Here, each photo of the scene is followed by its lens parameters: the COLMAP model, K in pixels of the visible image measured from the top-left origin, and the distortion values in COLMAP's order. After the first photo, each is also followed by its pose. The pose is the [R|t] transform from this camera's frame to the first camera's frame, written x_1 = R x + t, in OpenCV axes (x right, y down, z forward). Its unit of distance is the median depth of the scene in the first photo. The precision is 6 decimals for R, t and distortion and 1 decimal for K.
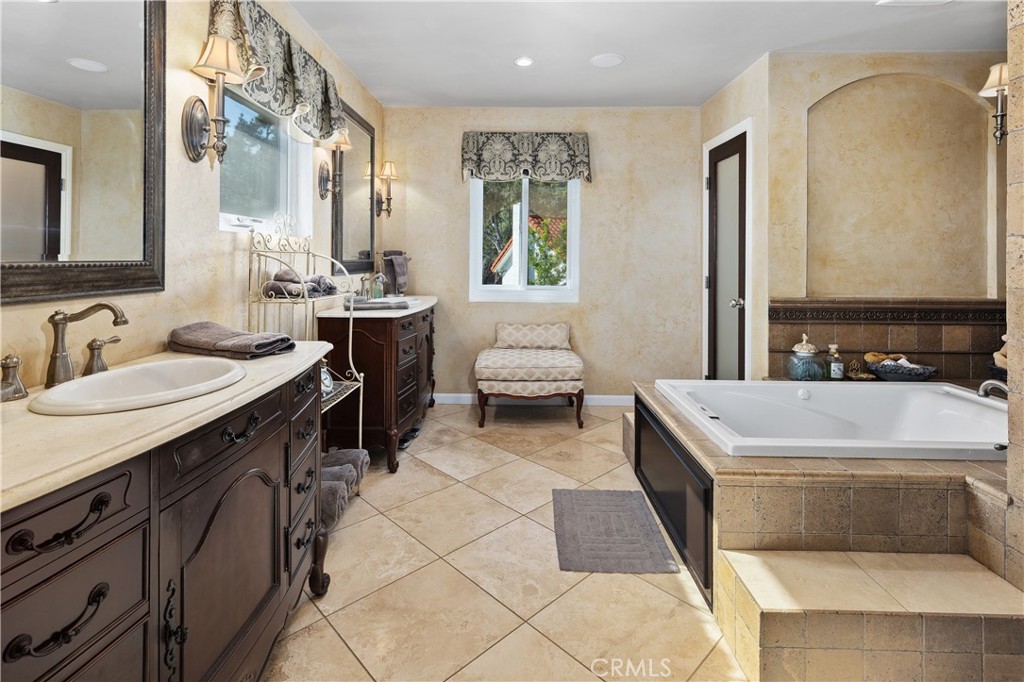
lens RADIAL K [[473.5, 0, 520.3], [0, 473.5, 257.6], [0, 0, 1]] dist [0.002754, 0.001756]
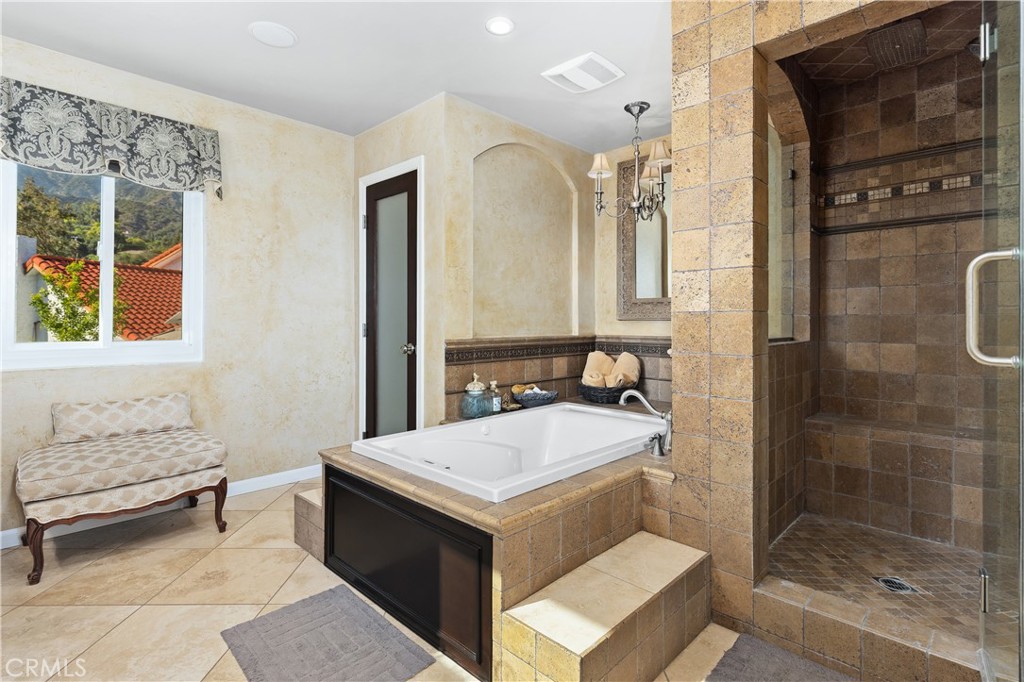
lens RADIAL K [[486.1, 0, 491.9], [0, 486.1, 320.8], [0, 0, 1]] dist [-0.000888, -0.000375]
pose [[0.705403, -0.003361, 0.708798, -0.108655], [0.002331, 0.999994, 0.002422, 0.036104], [-0.708803, -0.000056, 0.705407, 0.182772]]
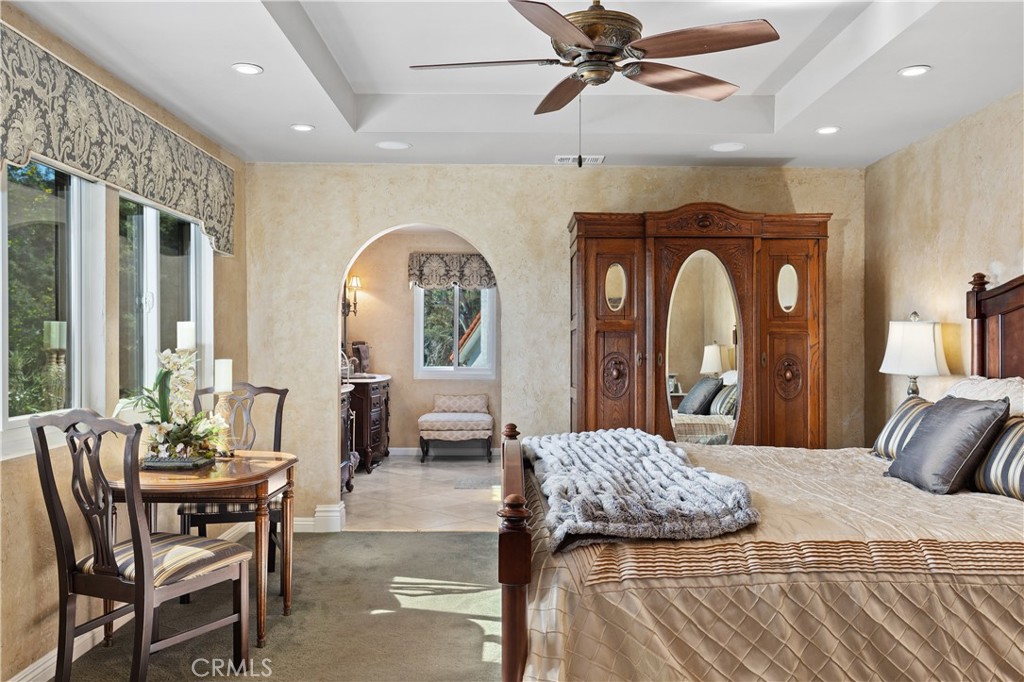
lens RADIAL K [[823.9, 0, 512.5], [0, 823.9, 362.0], [0, 0, 1]] dist [0.005245, -0.001912]
pose [[0.999981, -0.001326, 0.005995, 0.183169], [0.001161, 0.999622, 0.027480, -0.021968], [-0.006029, -0.027472, 0.999604, -1.556253]]
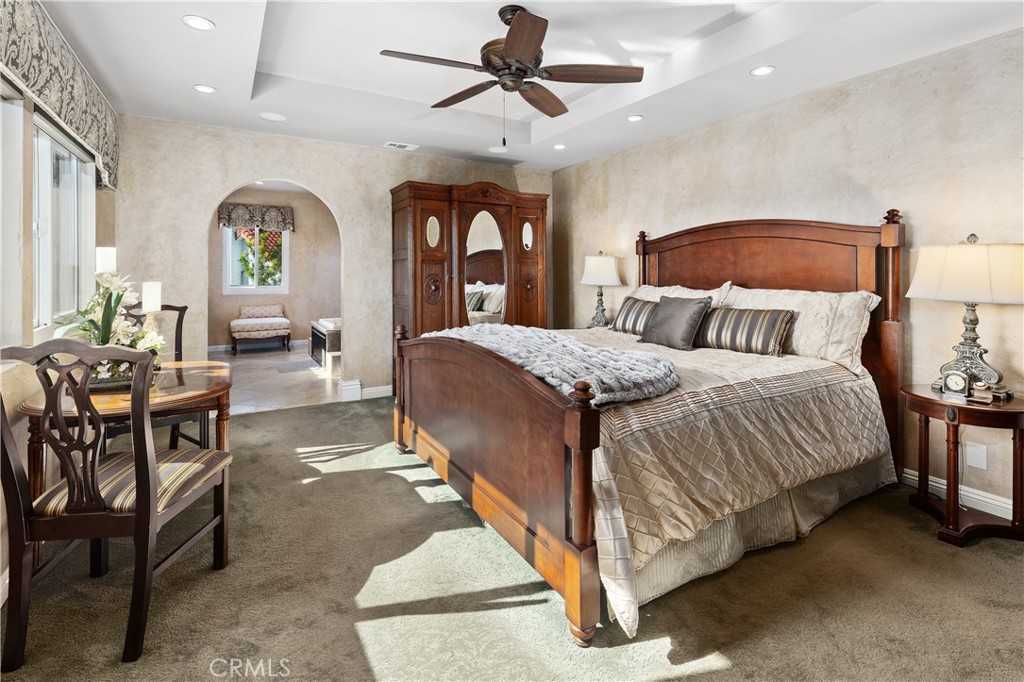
lens RADIAL K [[473.5, 0, 499.2], [0, 473.5, 273.8], [0, 0, 1]] dist [0.002754, 0.001756]
pose [[0.865575, -0.006213, 0.500742, -0.117552], [-0.001146, 0.999896, 0.014386, -0.018179], [-0.500779, -0.013026, 0.865477, -1.302479]]
